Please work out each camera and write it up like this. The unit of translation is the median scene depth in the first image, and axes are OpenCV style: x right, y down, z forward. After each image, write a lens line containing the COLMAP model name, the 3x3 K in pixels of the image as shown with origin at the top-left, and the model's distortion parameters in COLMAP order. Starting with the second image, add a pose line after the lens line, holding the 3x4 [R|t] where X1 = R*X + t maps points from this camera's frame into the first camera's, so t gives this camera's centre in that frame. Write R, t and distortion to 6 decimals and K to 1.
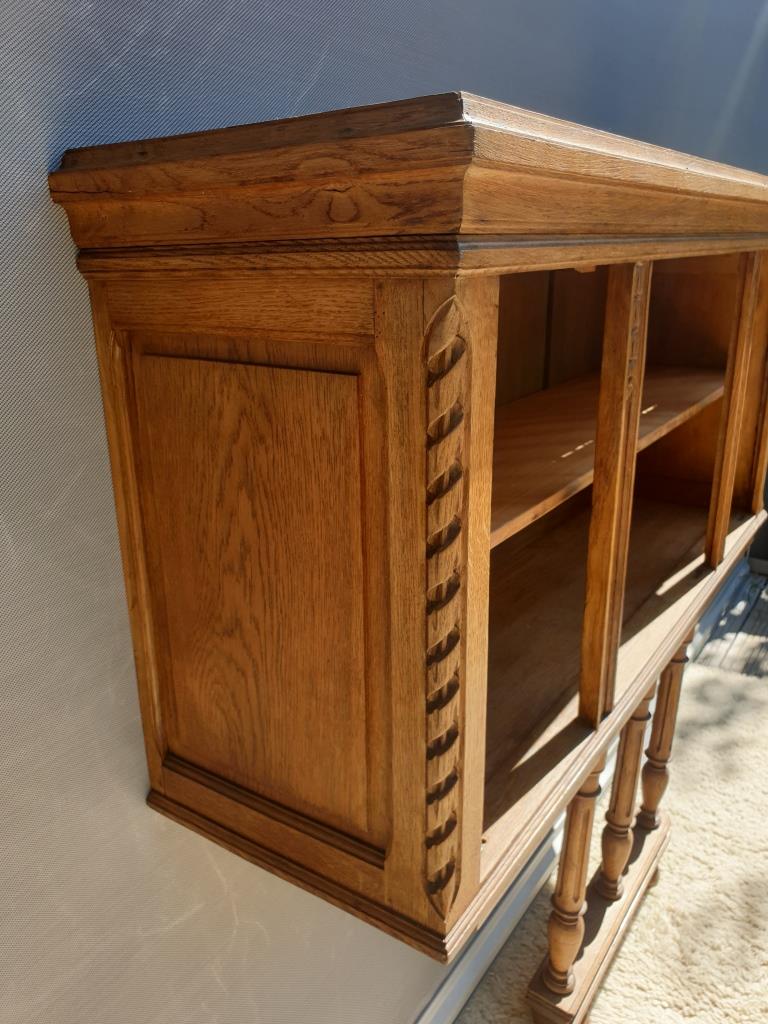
lens RADIAL K [[807.9, 0, 384.0], [0, 807.9, 512.0], [0, 0, 1]] dist [-0.012587, 0.013405]
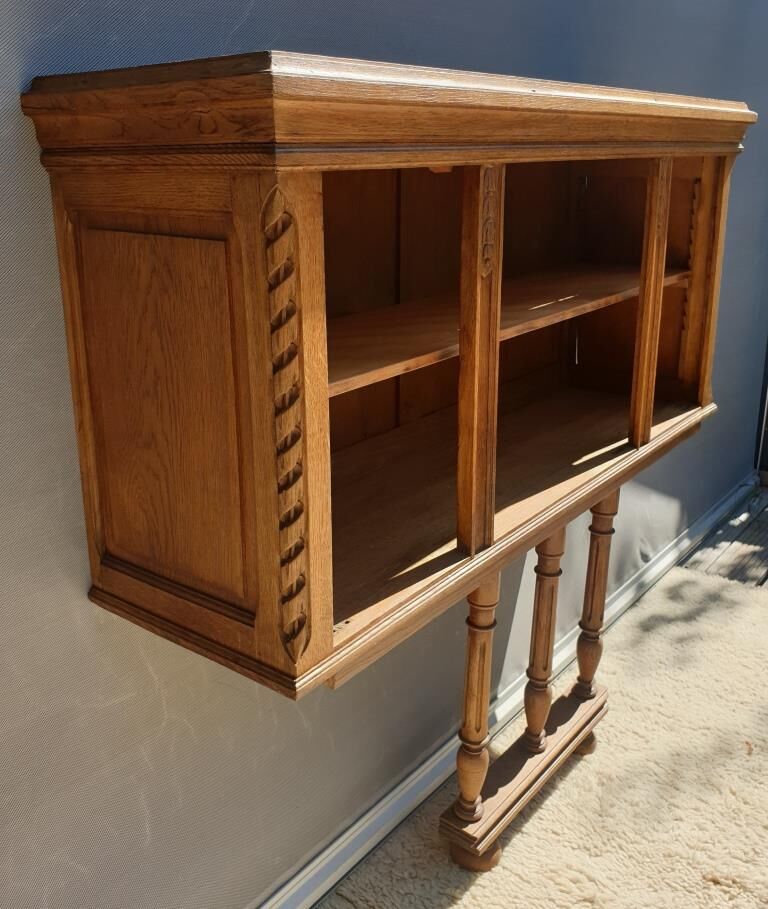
lens RADIAL K [[873.5, 0, 387.9], [0, 873.5, 394.0], [0, 0, 1]] dist [0.004836, -0.027664]
pose [[0.998827, 0.024335, -0.041865, 0.259780], [-0.026181, 0.998682, -0.044138, 0.126070], [0.040736, 0.045183, 0.998148, -0.396561]]
